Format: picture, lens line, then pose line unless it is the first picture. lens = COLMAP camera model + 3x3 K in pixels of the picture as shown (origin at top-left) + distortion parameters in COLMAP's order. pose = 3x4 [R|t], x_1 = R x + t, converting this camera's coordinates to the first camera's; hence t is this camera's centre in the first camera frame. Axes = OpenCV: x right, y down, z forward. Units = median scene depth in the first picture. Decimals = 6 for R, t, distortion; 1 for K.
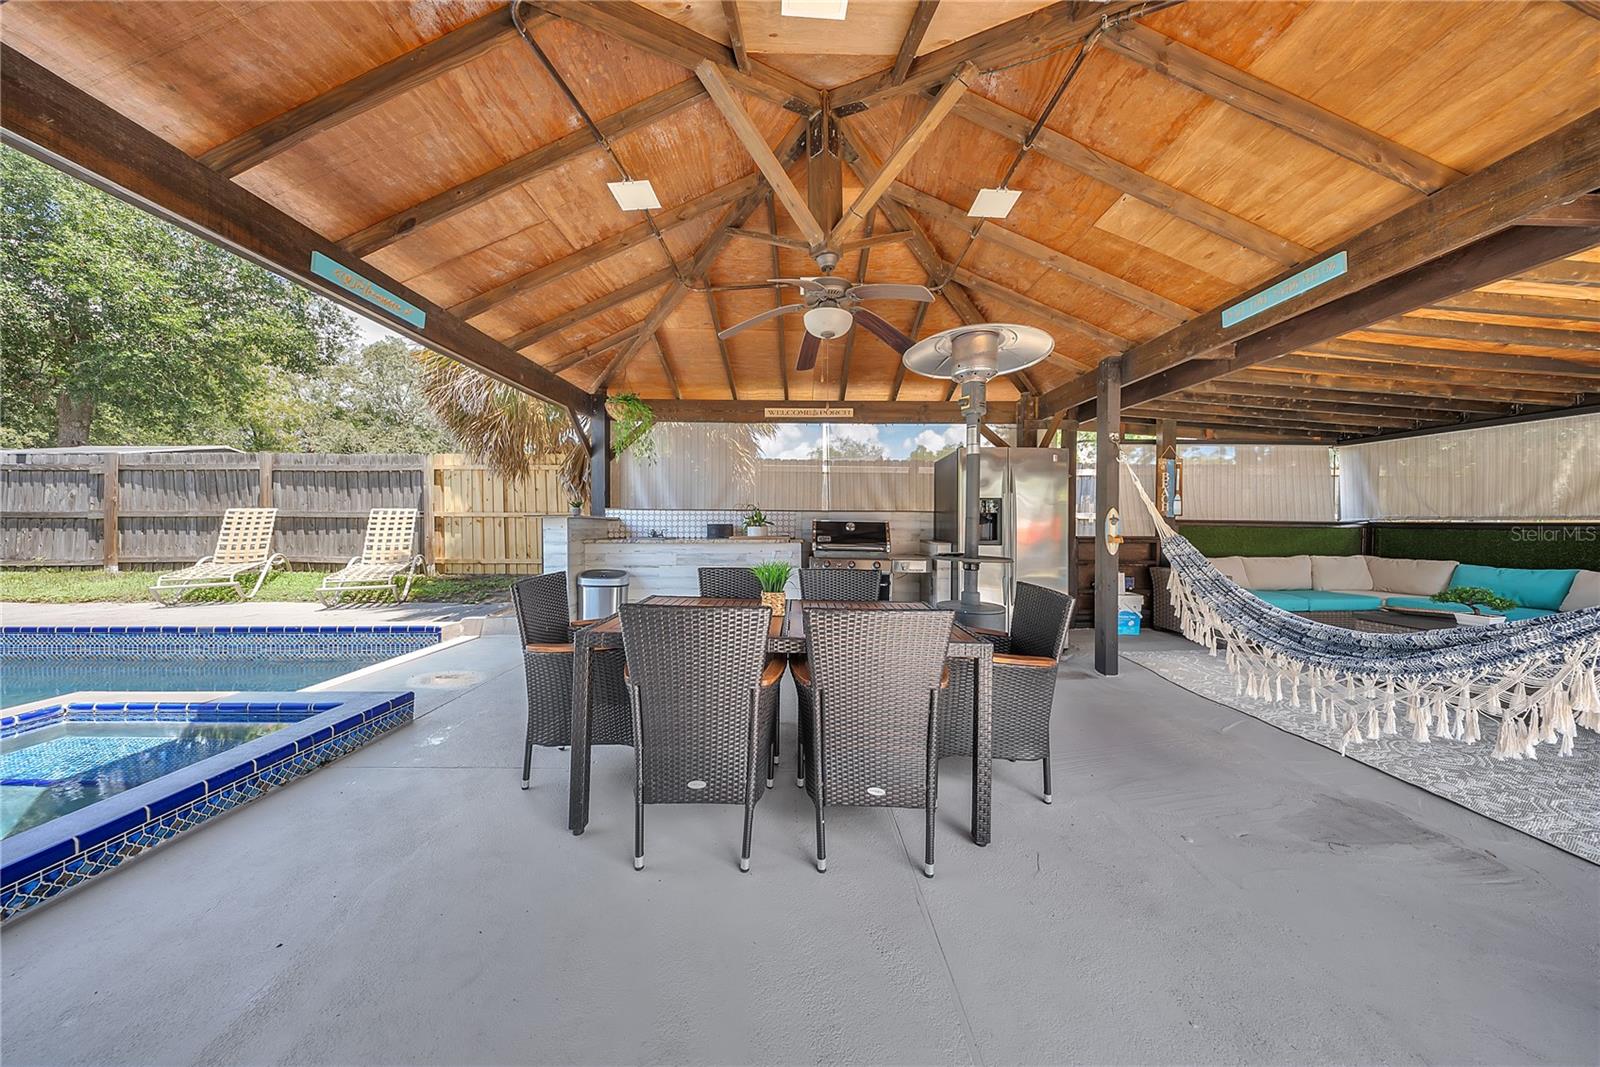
lens RADIAL K [[477.0, 0, 794.2], [0, 477.0, 532.5], [0, 0, 1]] dist [-0.003901, -0.000095]
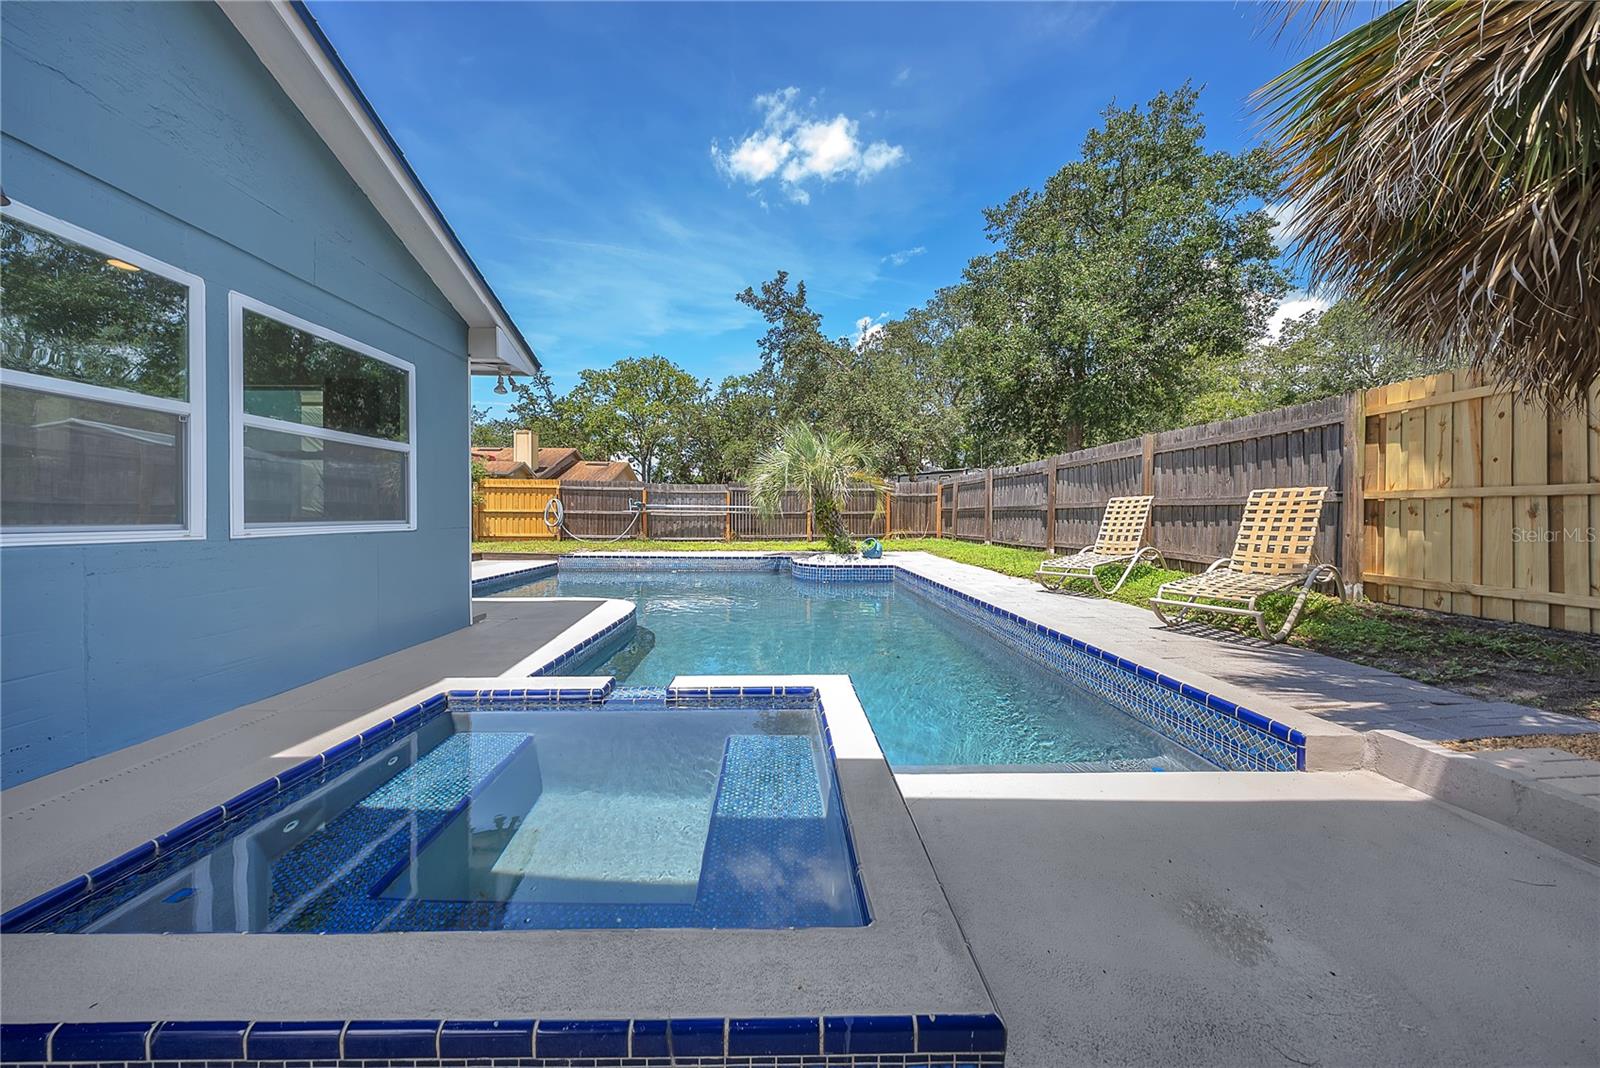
lens RADIAL K [[500.4, 0, 792.3], [0, 500.4, 518.9], [0, 0, 1]] dist [-0.006647, -0.000161]
pose [[0.015526, 0.004561, -0.999869, -0.191518], [-0.026330, 0.999645, 0.004151, 0.005935], [0.999533, 0.026262, 0.015641, 0.340439]]
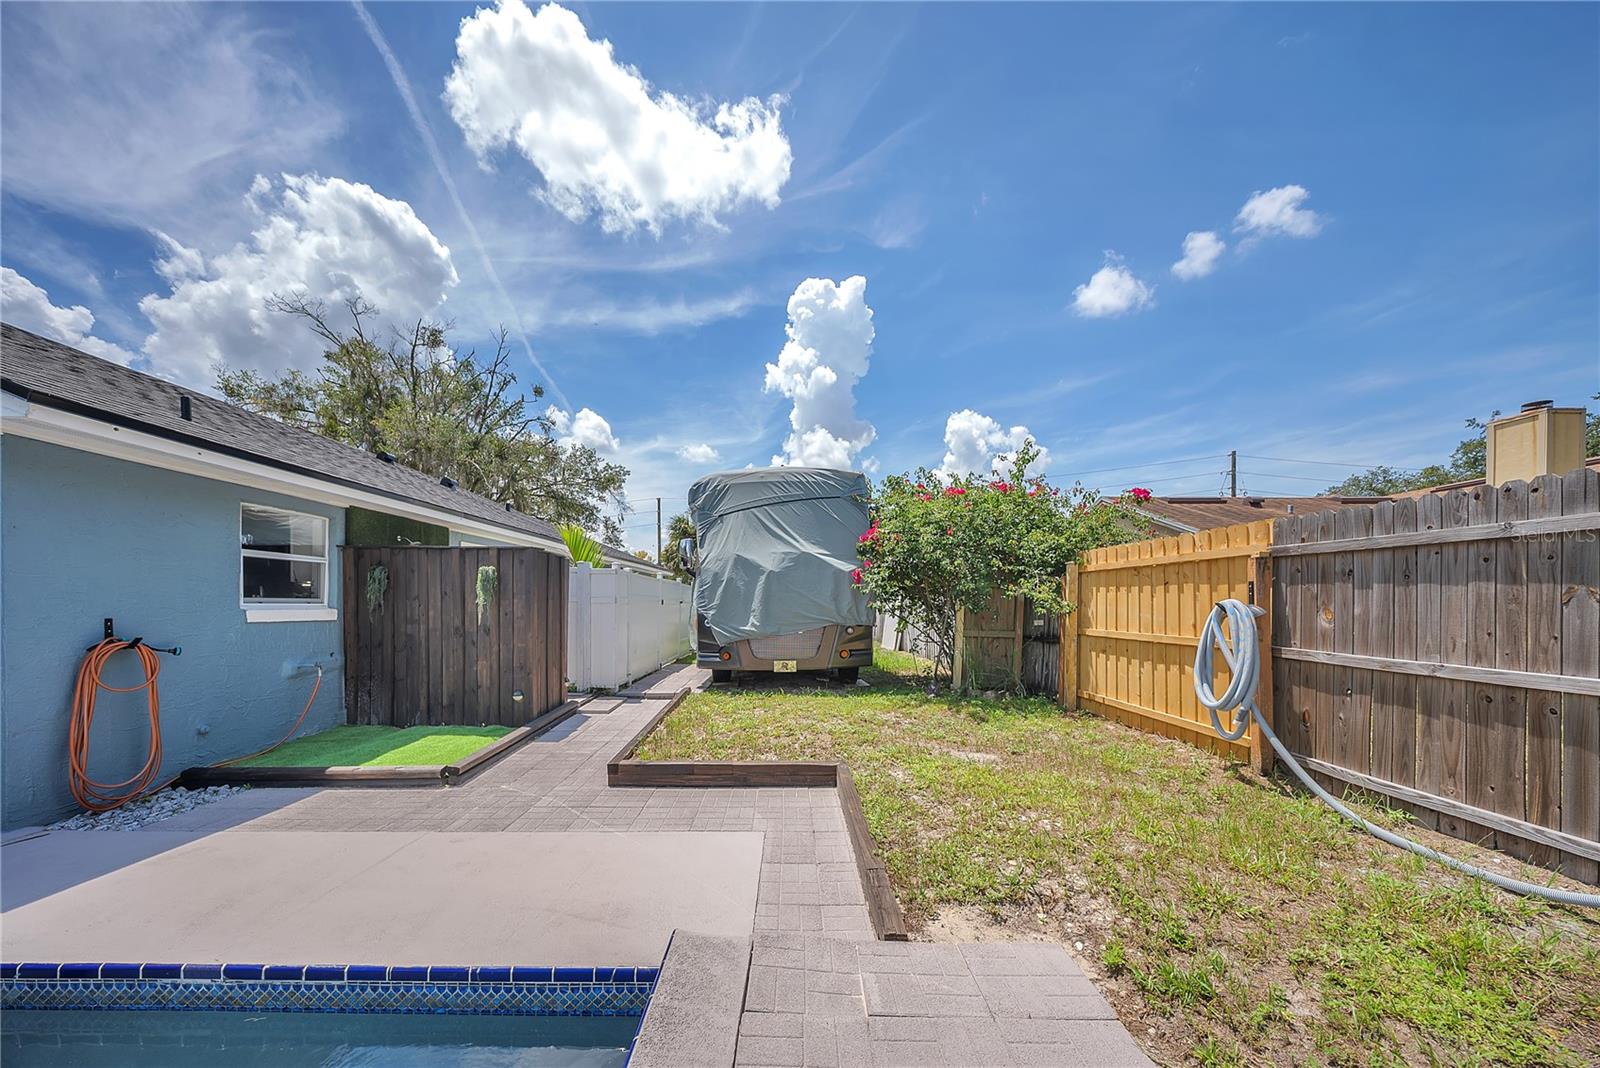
lens RADIAL K [[505.4, 0, 797.0], [0, 505.4, 591.2], [0, 0, 1]] dist [-0.007152, -0.000005]
pose [[-0.999564, -0.006285, 0.028864, -1.997988], [-0.006451, 0.999963, -0.005682, -0.049922], [-0.028828, -0.005866, -0.999567, -0.130803]]
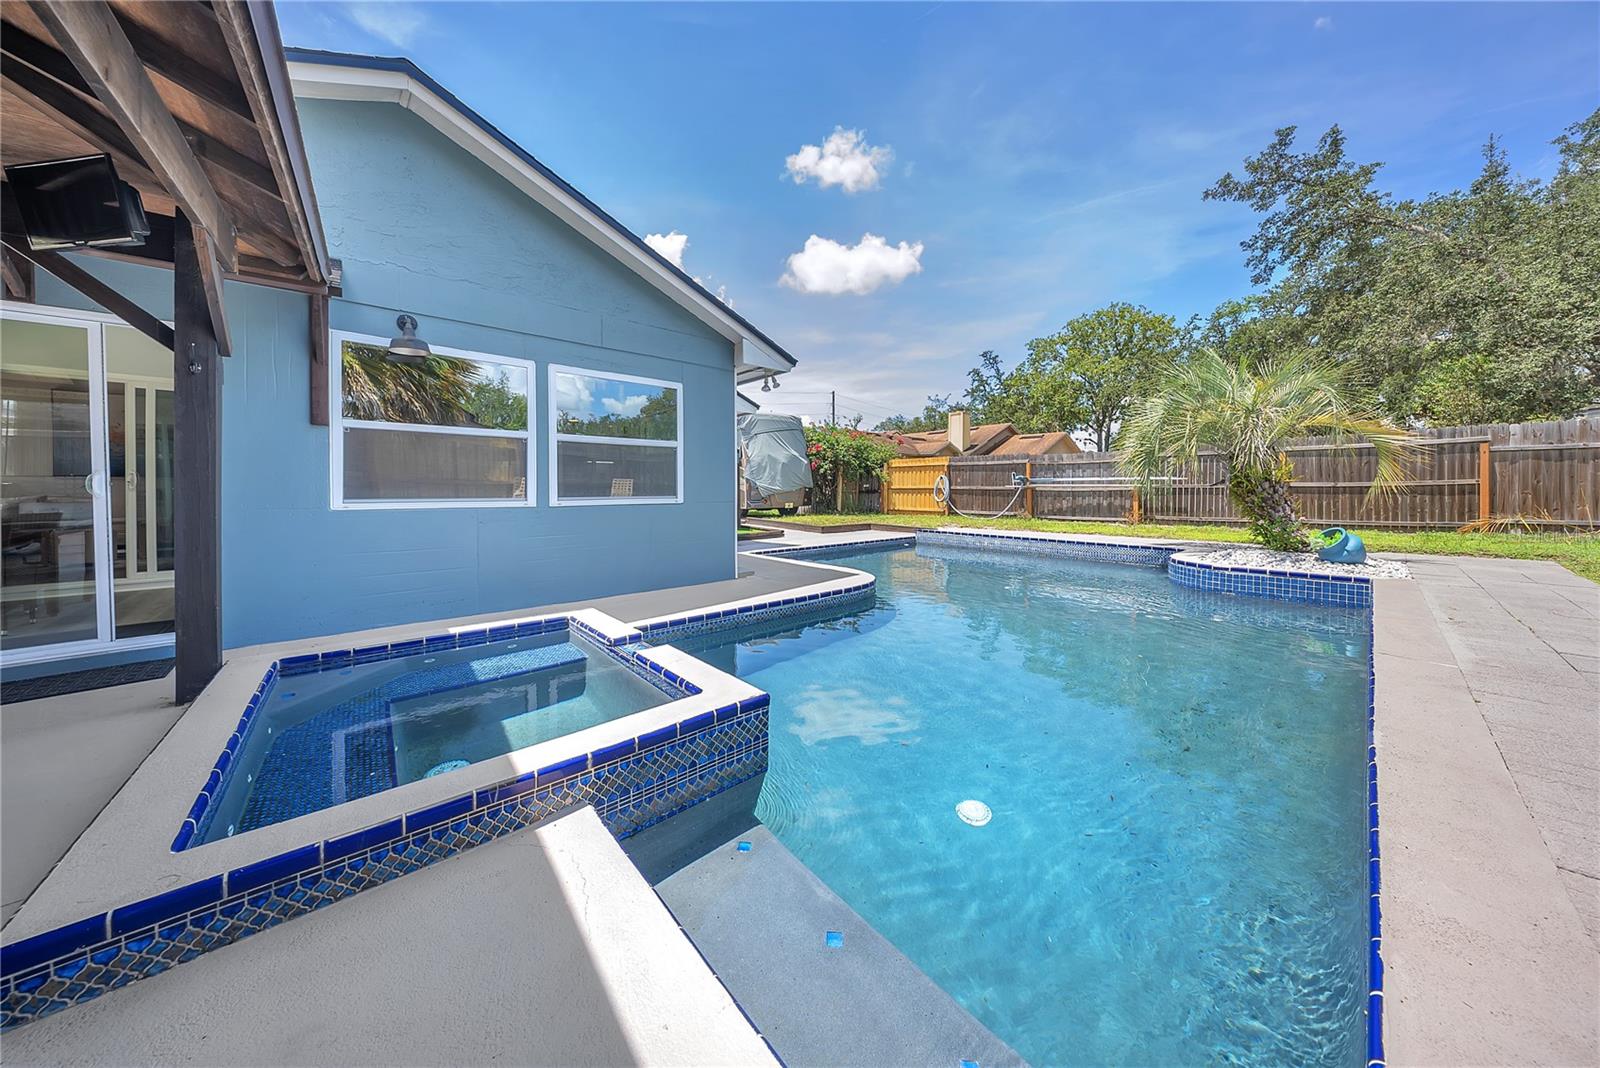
lens RADIAL K [[500.7, 0, 794.2], [0, 500.7, 491.0], [0, 0, 1]] dist [-0.000996, -0.000136]
pose [[-0.769684, 0.000481, -0.638424, -0.415195], [-0.012768, 0.999788, 0.016147, -0.002404], [0.638297, 0.020579, -0.769515, 0.668806]]
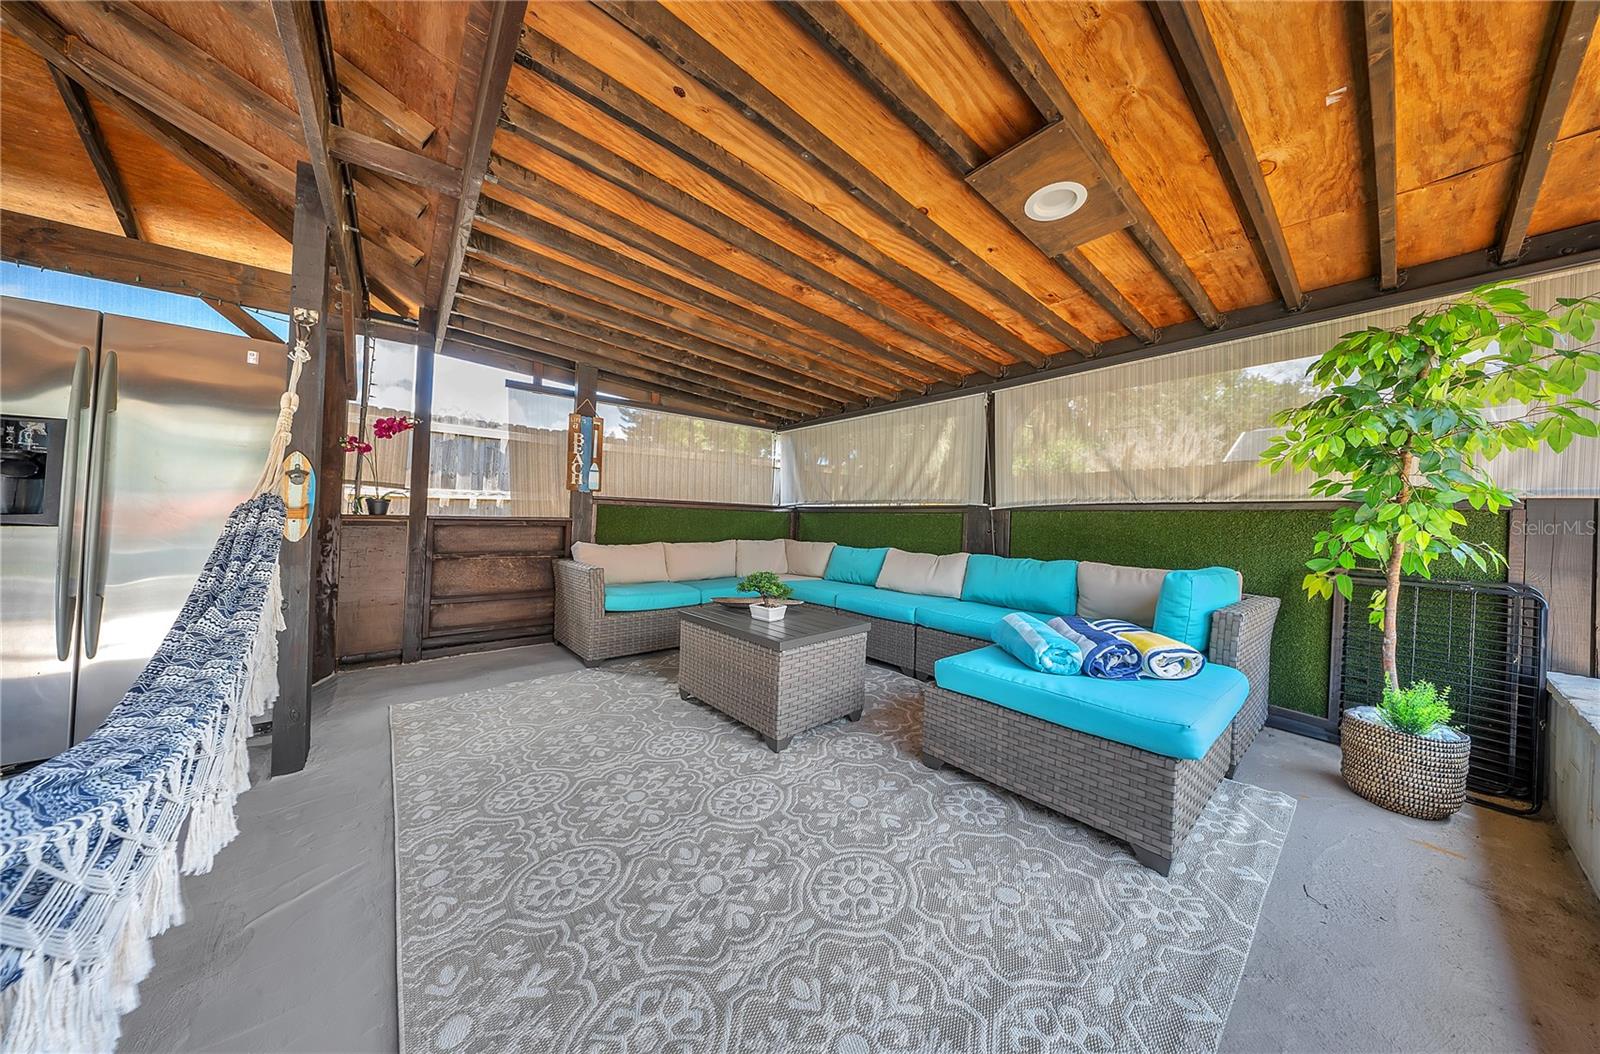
lens RADIAL K [[484.3, 0, 800.0], [0, 484.3, 527.0], [0, 0, 1]] dist [-0.000077, -0.000110]
pose [[0.784823, 0.004061, 0.619707, 0.414425], [-0.005390, 0.999985, 0.000273, 0.014142], [-0.619697, -0.003554, 0.784833, 0.130267]]
